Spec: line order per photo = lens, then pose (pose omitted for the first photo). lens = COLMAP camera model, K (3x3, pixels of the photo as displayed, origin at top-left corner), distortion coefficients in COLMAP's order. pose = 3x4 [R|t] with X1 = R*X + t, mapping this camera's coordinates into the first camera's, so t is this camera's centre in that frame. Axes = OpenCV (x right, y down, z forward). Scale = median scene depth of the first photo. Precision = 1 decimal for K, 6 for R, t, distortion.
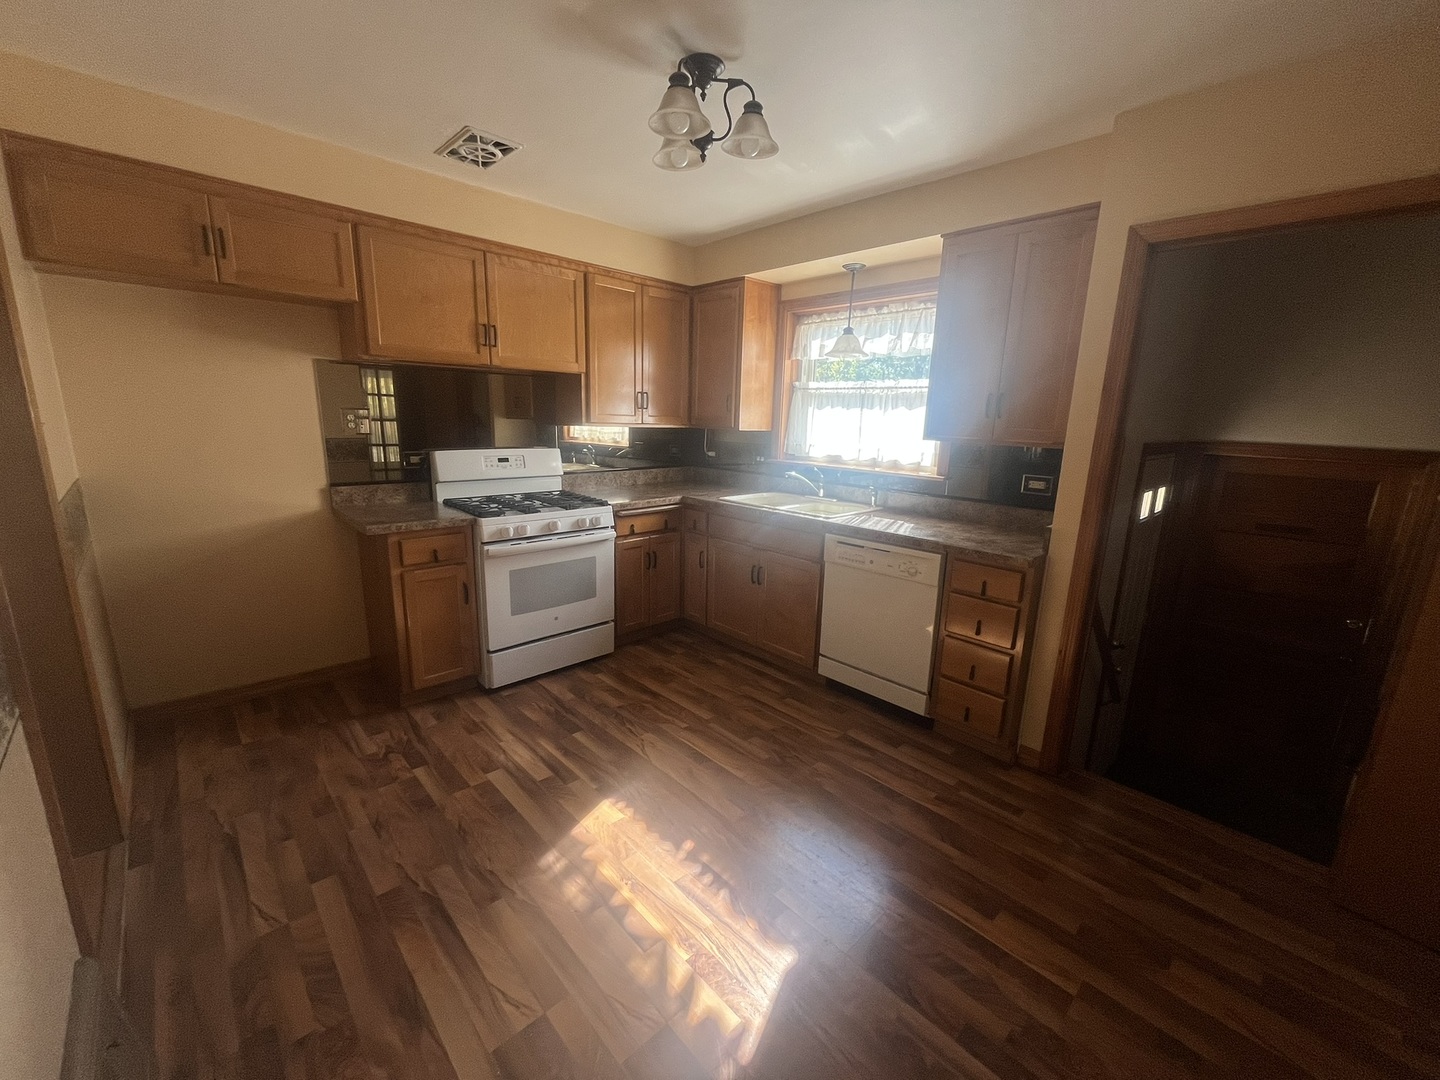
lens RADIAL K [[579.2, 0, 732.6], [0, 579.2, 539.5], [0, 0, 1]] dist [-0.006503, -0.000529]
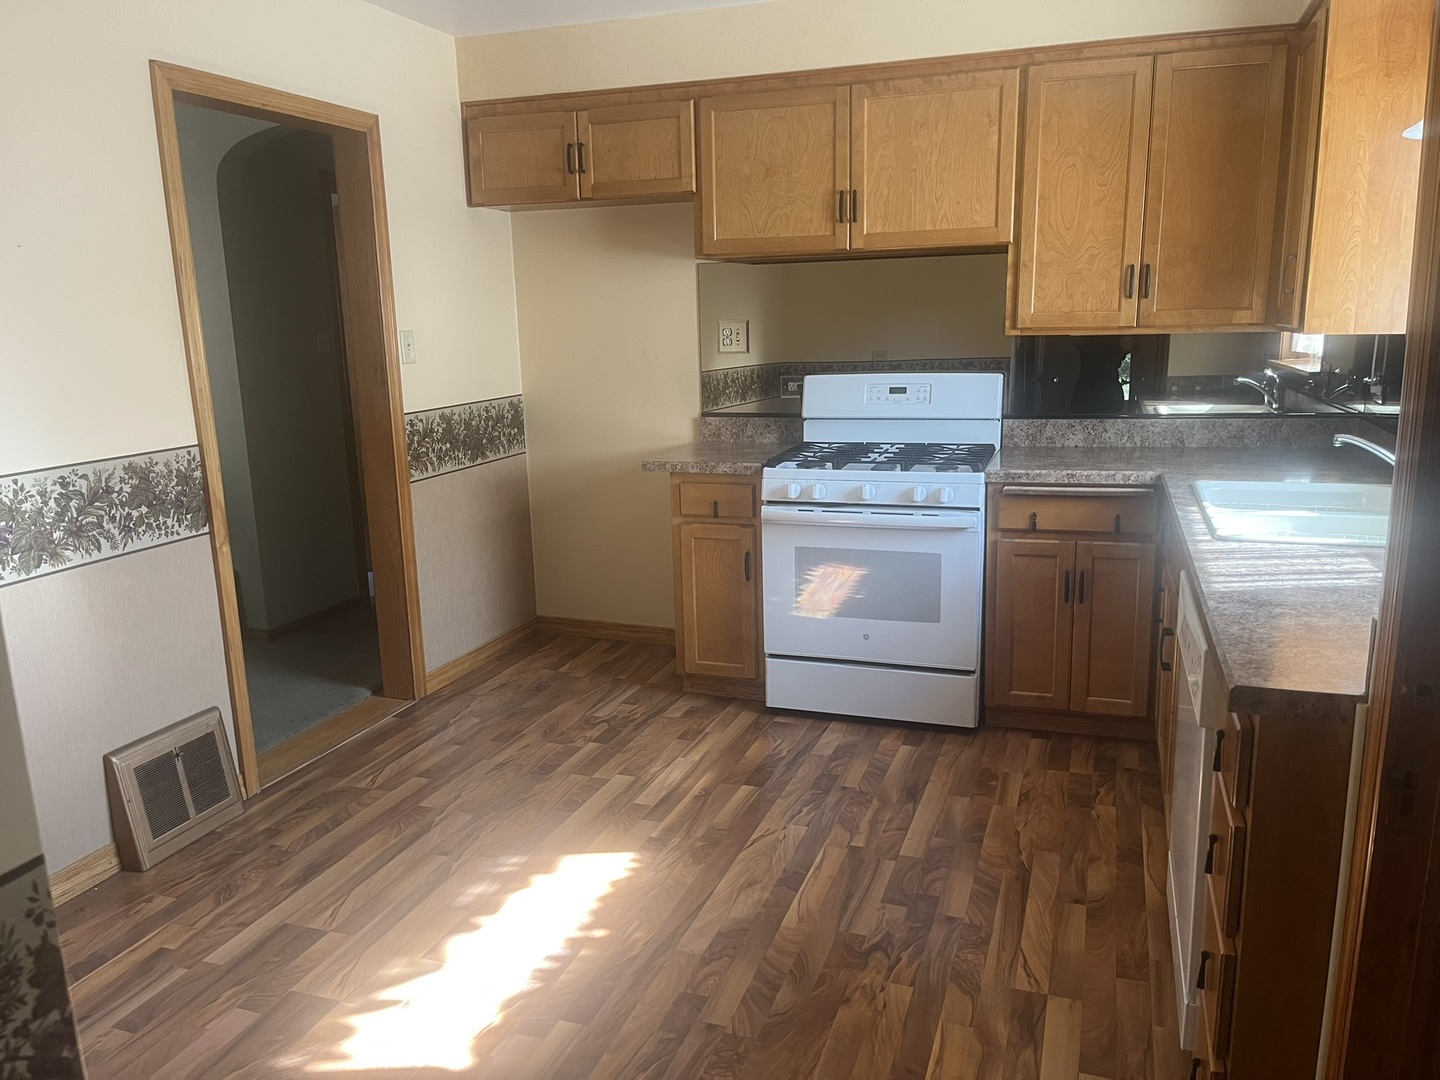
lens RADIAL K [[1080.7, 0, 728.8], [0, 1080.7, 548.1], [0, 0, 1]] dist [0.046231, -0.057234]
pose [[0.444079, 0.148353, -0.883621, 0.734290], [-0.152107, 0.984365, 0.088823, -0.048356], [0.882982, 0.094960, 0.459701, 0.329725]]
